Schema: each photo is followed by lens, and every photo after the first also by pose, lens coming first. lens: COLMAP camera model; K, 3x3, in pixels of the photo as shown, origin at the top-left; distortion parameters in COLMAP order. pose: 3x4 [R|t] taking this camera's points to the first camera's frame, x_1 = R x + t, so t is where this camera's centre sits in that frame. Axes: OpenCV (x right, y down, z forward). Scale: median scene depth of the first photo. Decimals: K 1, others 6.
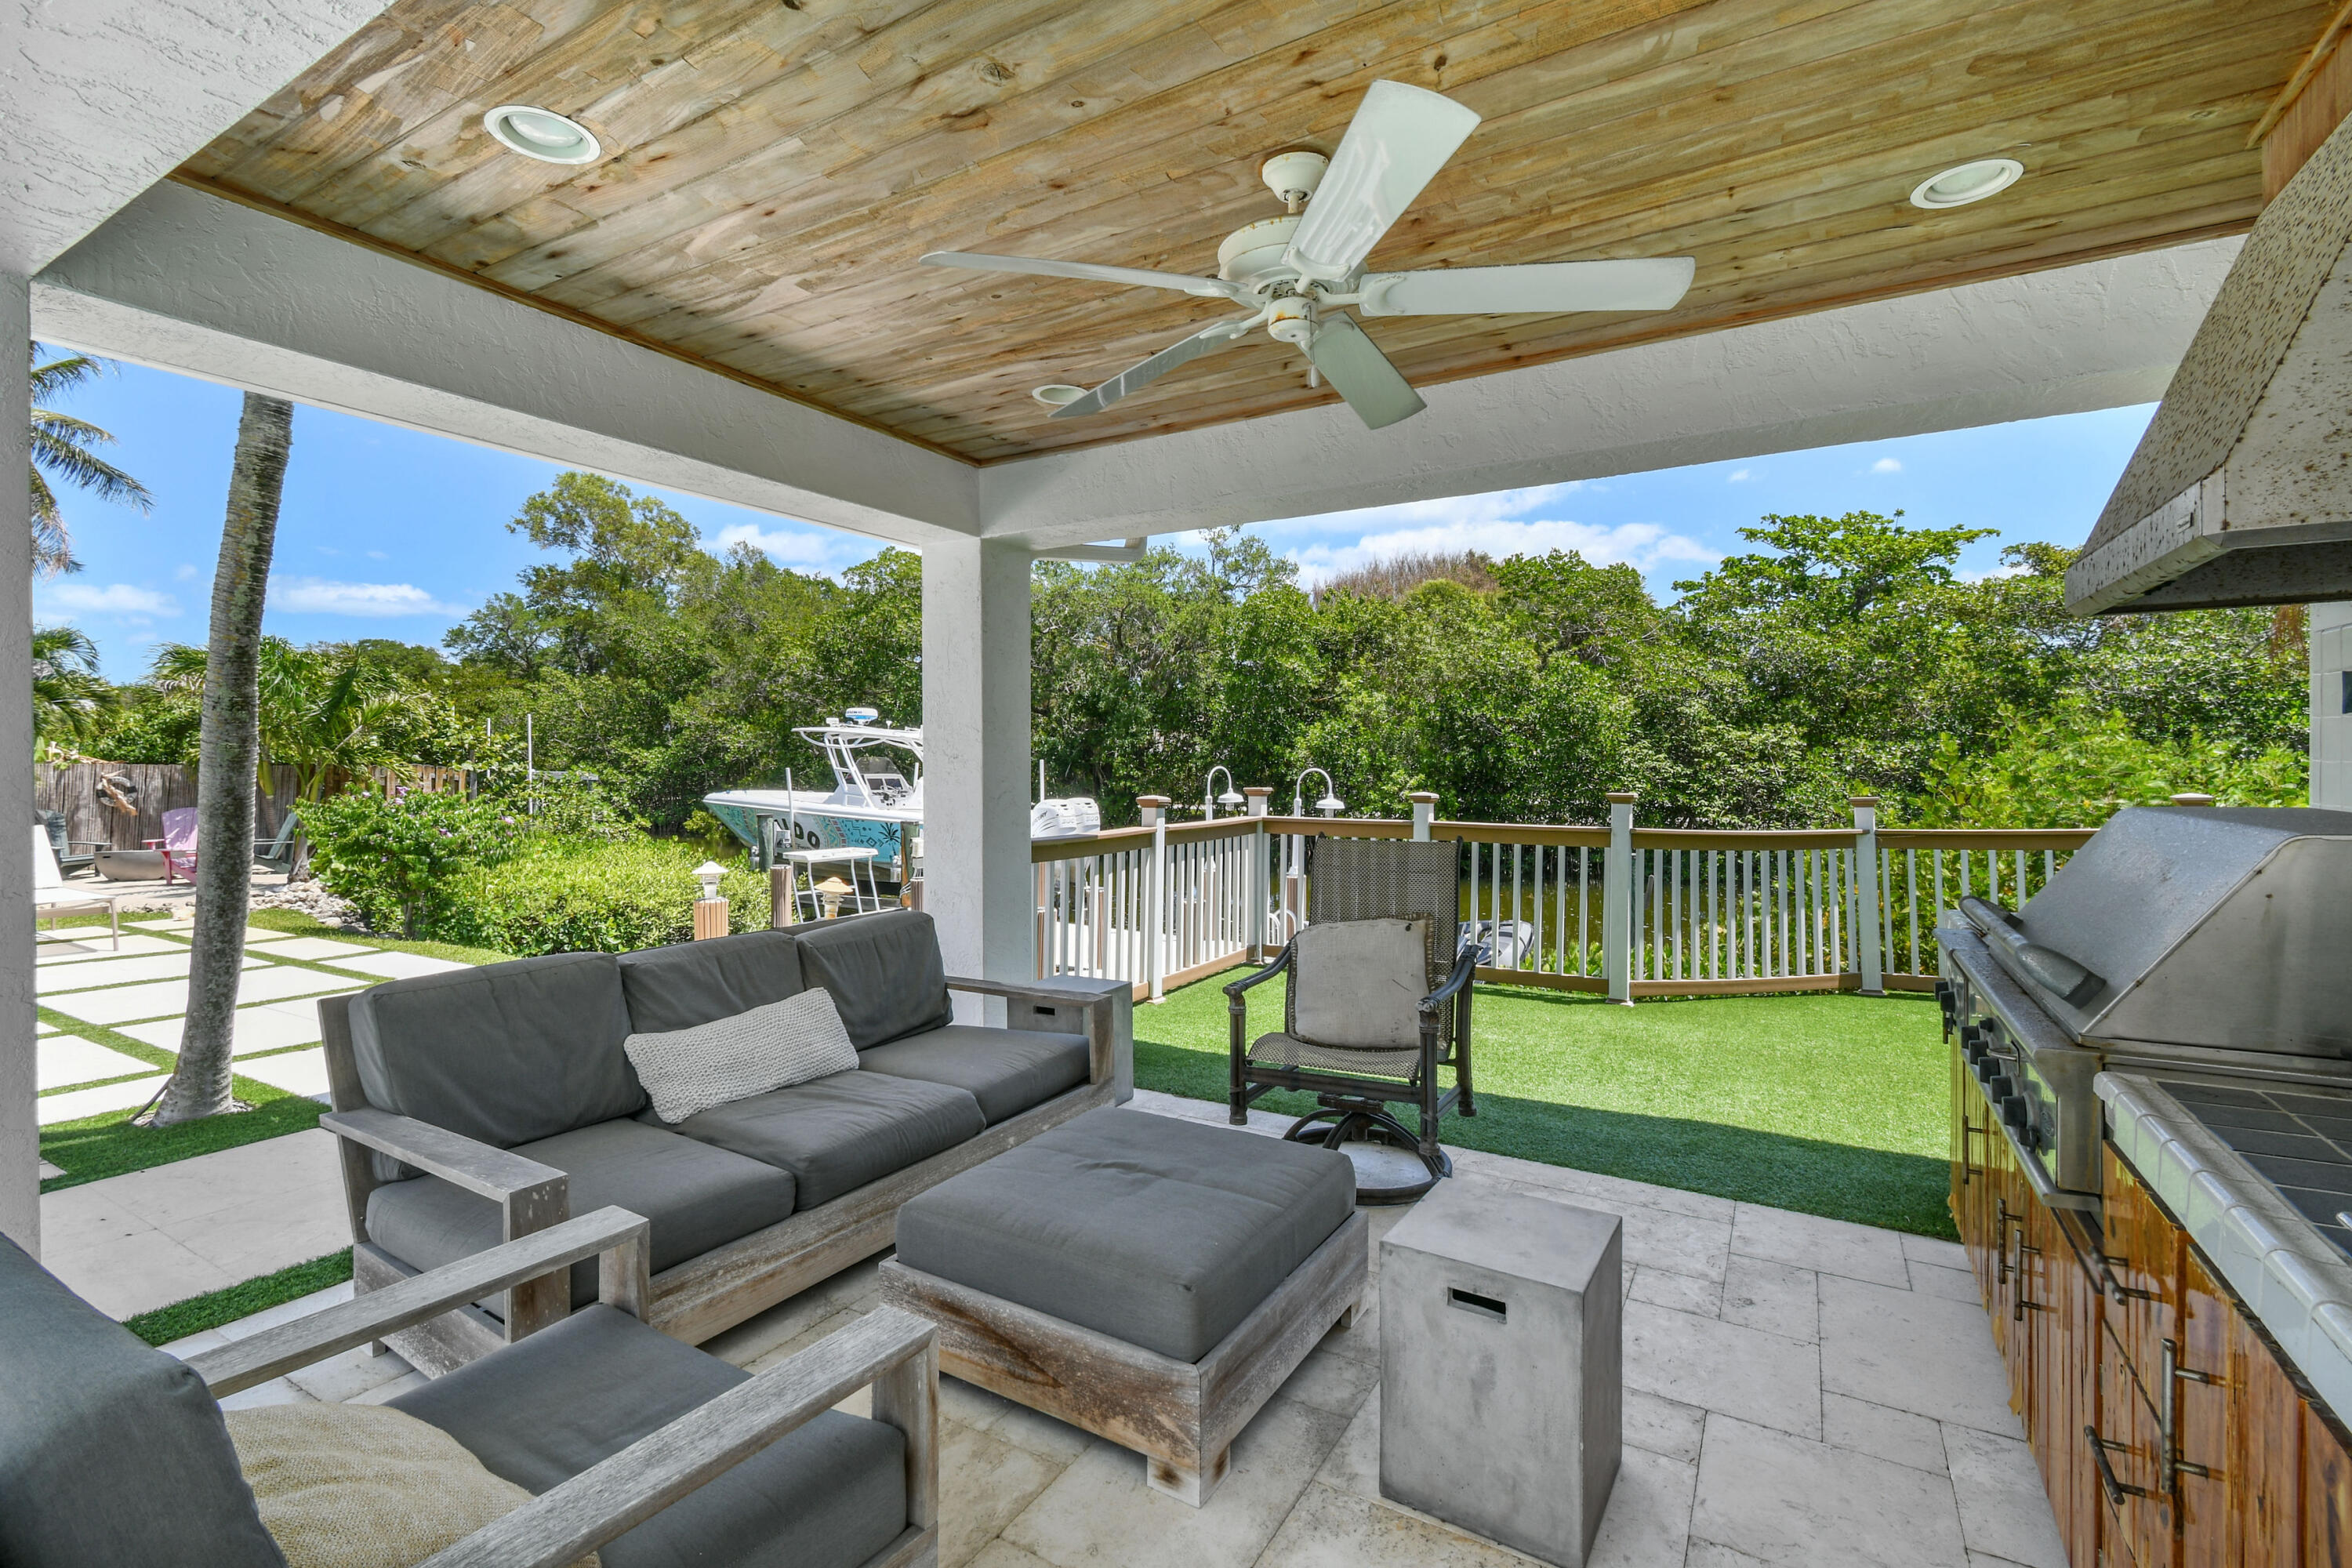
lens RADIAL K [[1060.8, 0, 1171.3], [0, 1060.8, 746.8], [0, 0, 1]] dist [0.002430, -0.000715]
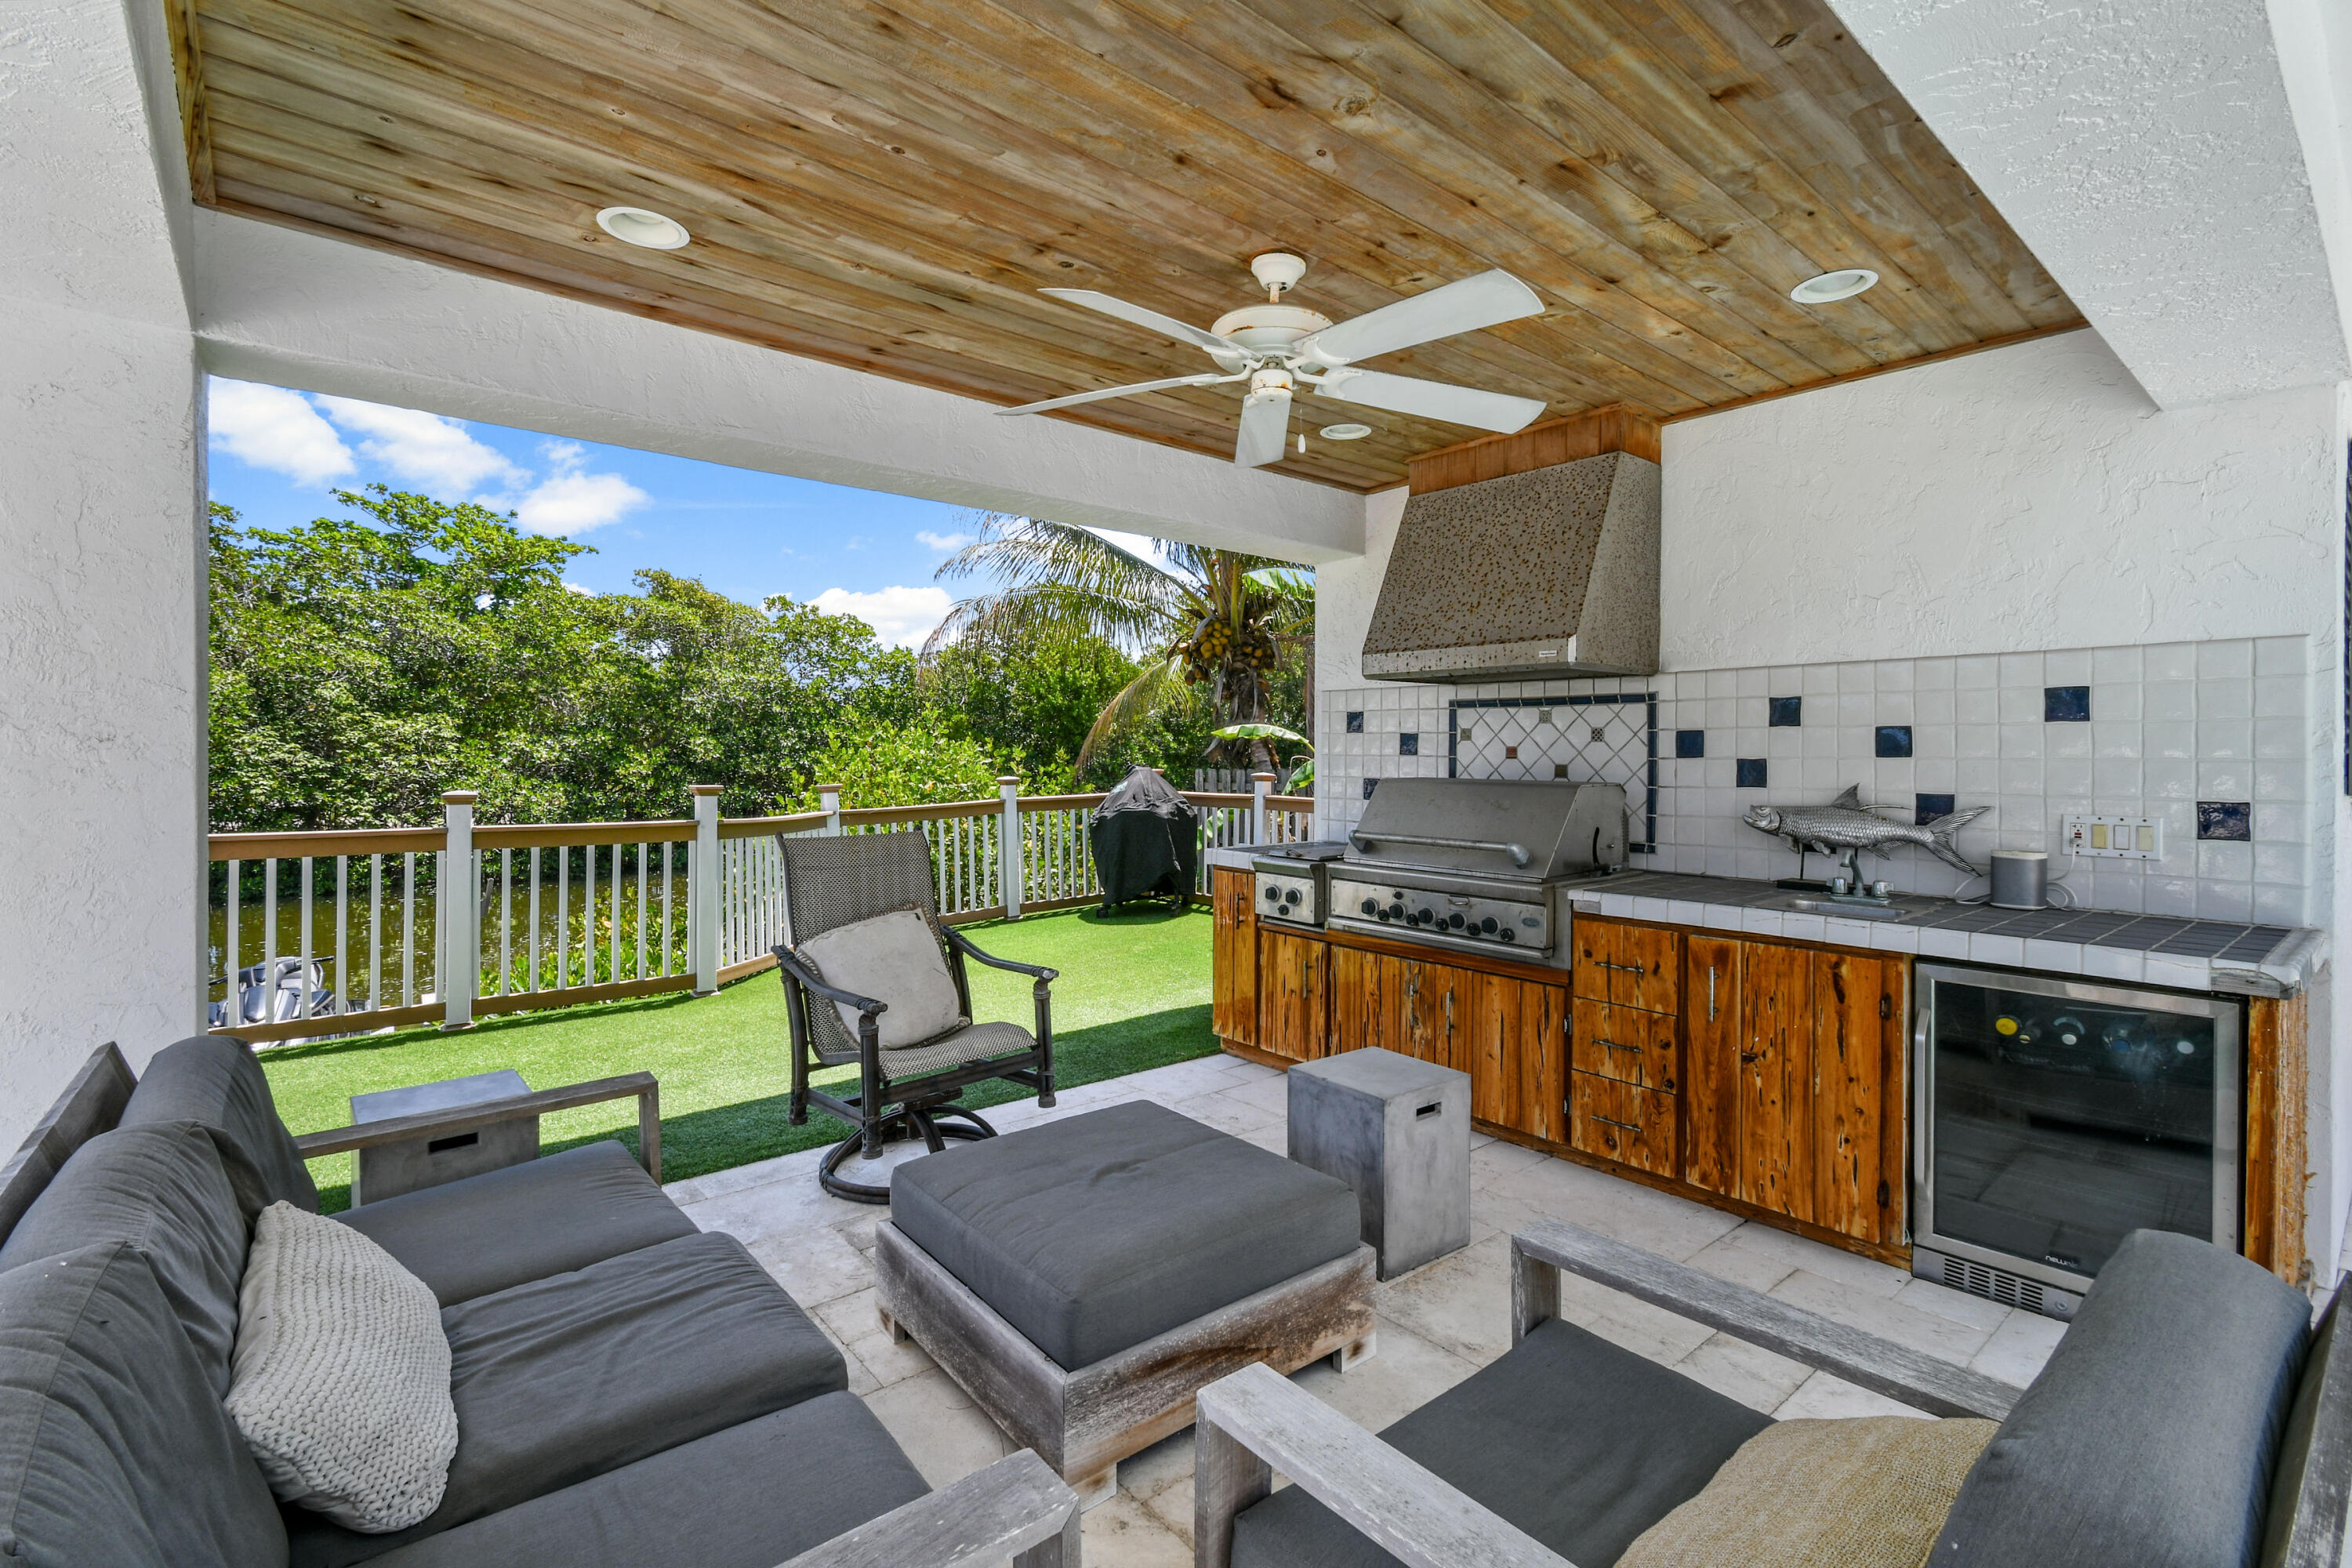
lens RADIAL K [[1060.8, 0, 1171.3], [0, 1060.8, 746.8], [0, 0, 1]] dist [0.002430, -0.000715]
pose [[0.326022, 0.011828, 0.945288, -0.113893], [-0.018469, 0.999811, -0.006140, 0.001455], [-0.945182, -0.015457, 0.326179, 0.076488]]
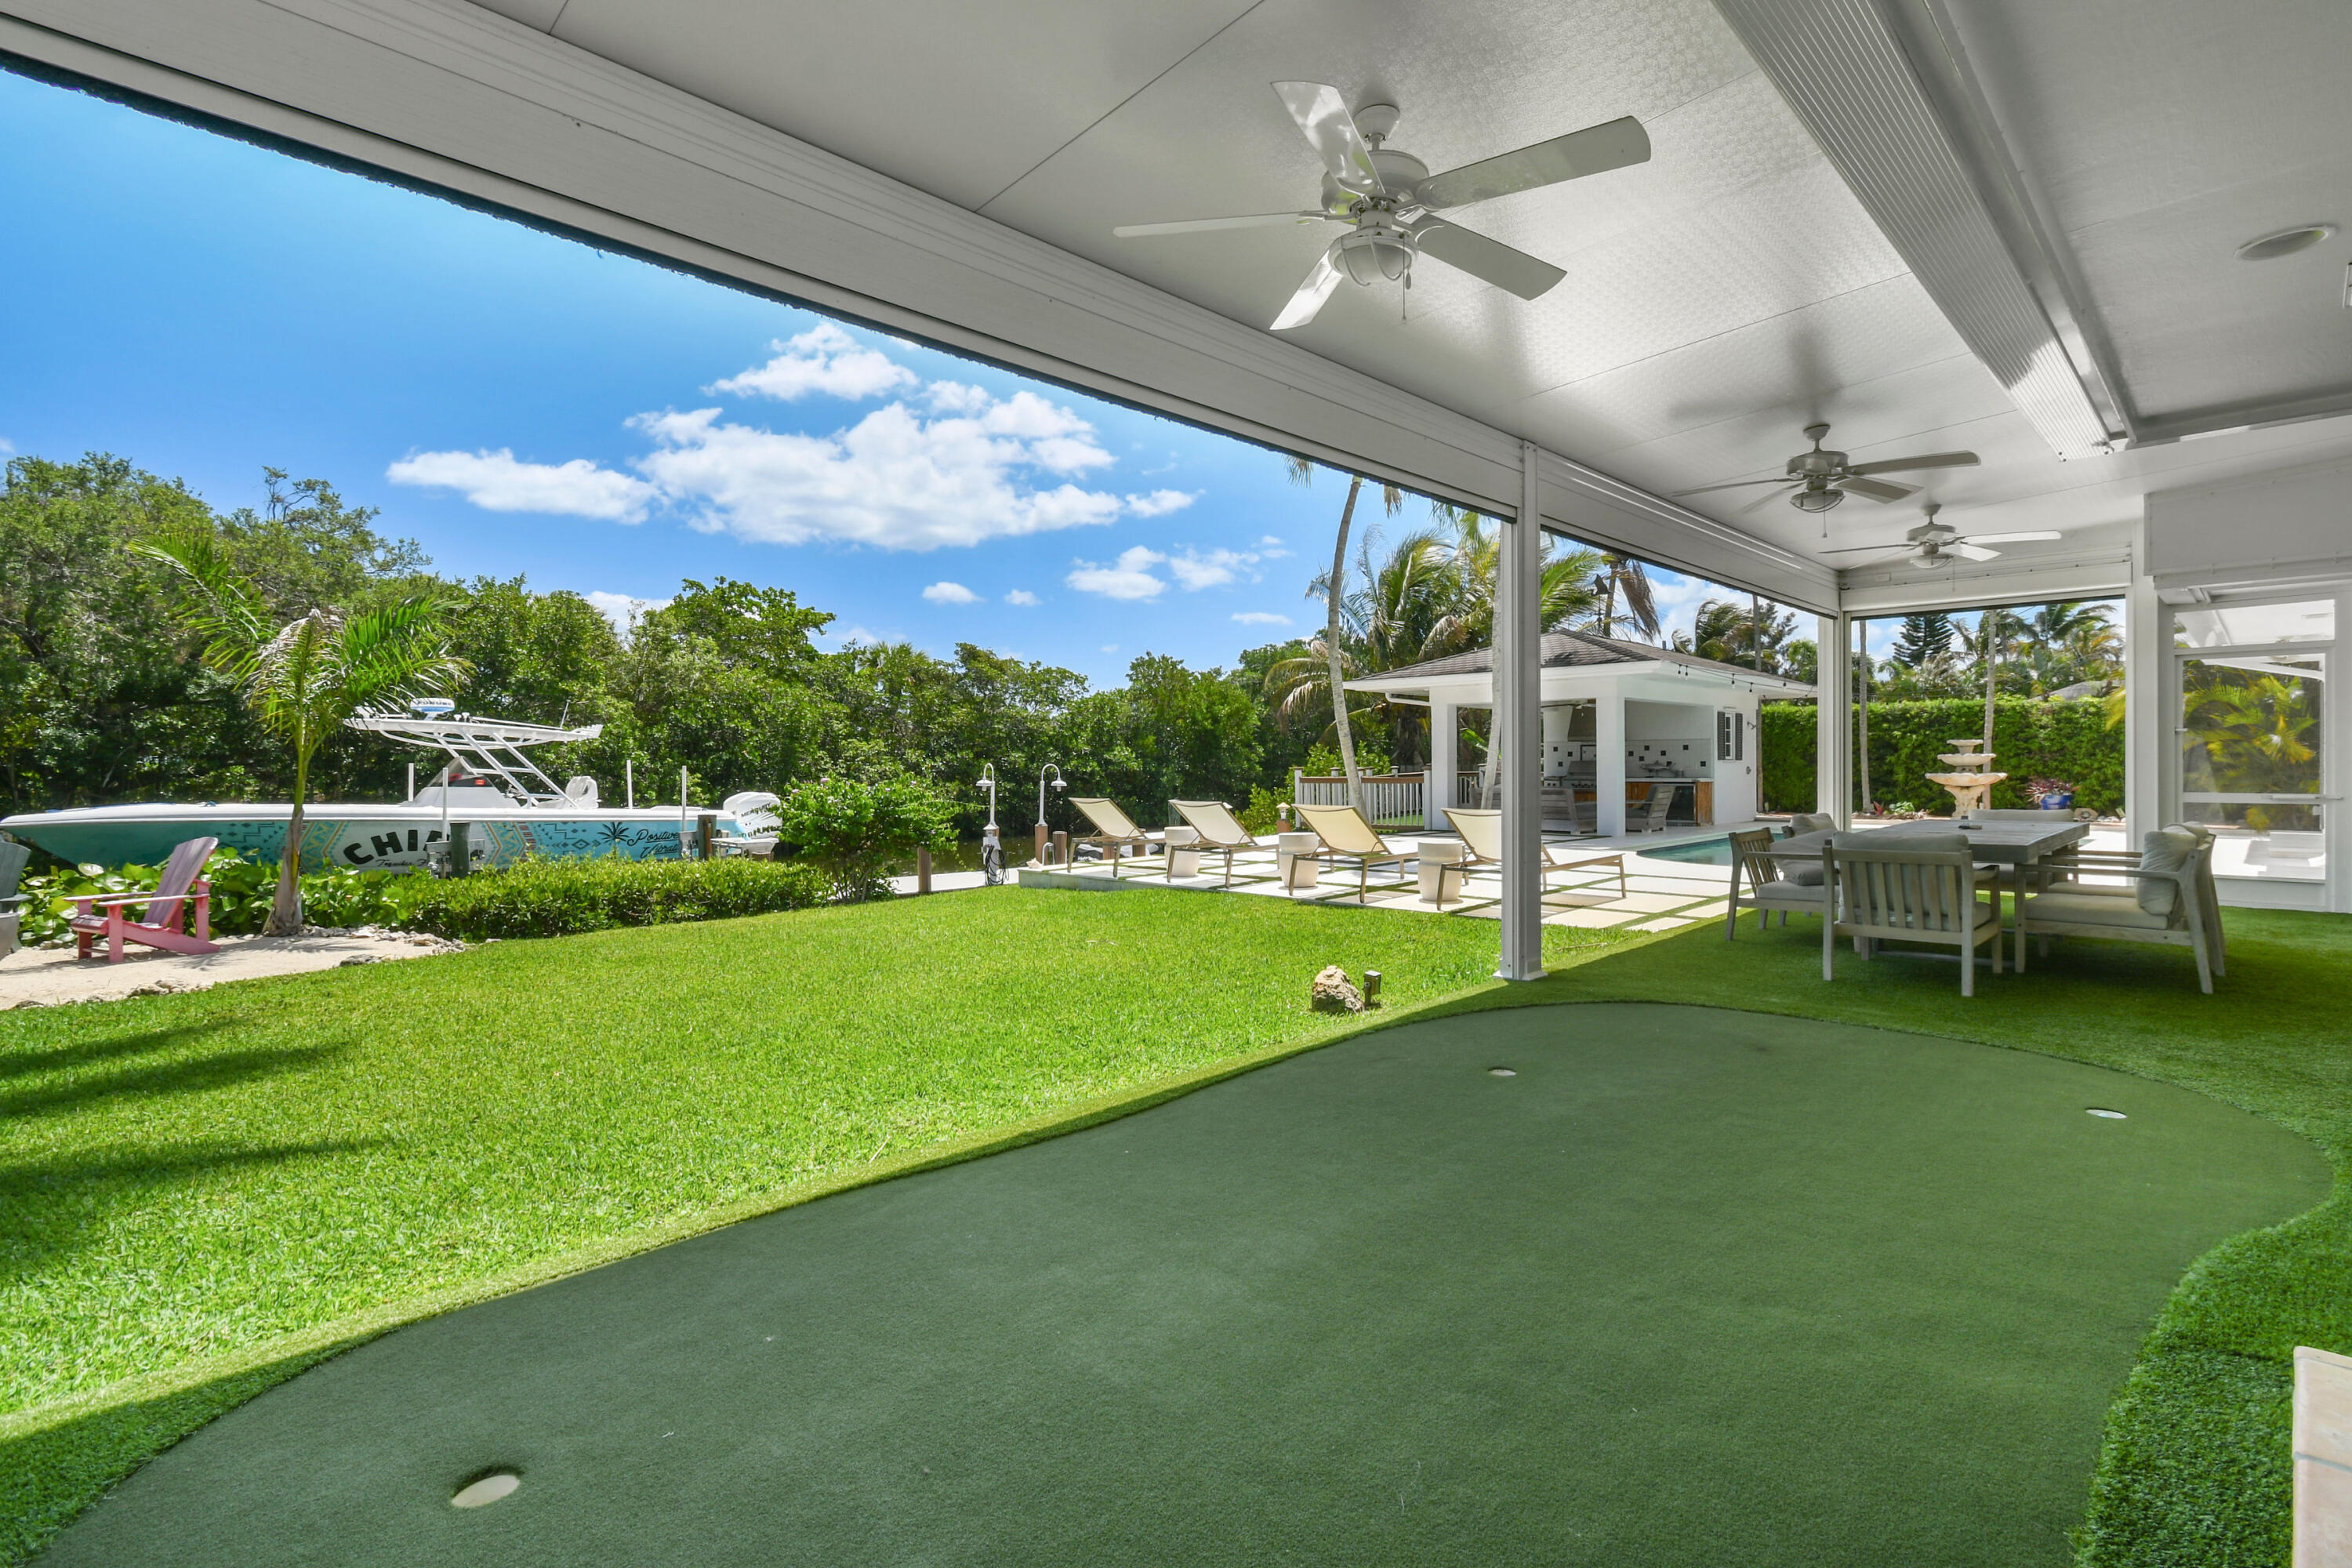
lens RADIAL K [[1107.5, 0, 1176.0], [0, 1107.5, 784.0], [0, 0, 1]] dist [0.001619, 0.000072]
pose [[0.235404, -0.016365, 0.971760, -0.974355], [-0.008273, 0.999788, 0.018841, 0.010298], [-0.971862, -0.012474, 0.235219, 0.213626]]
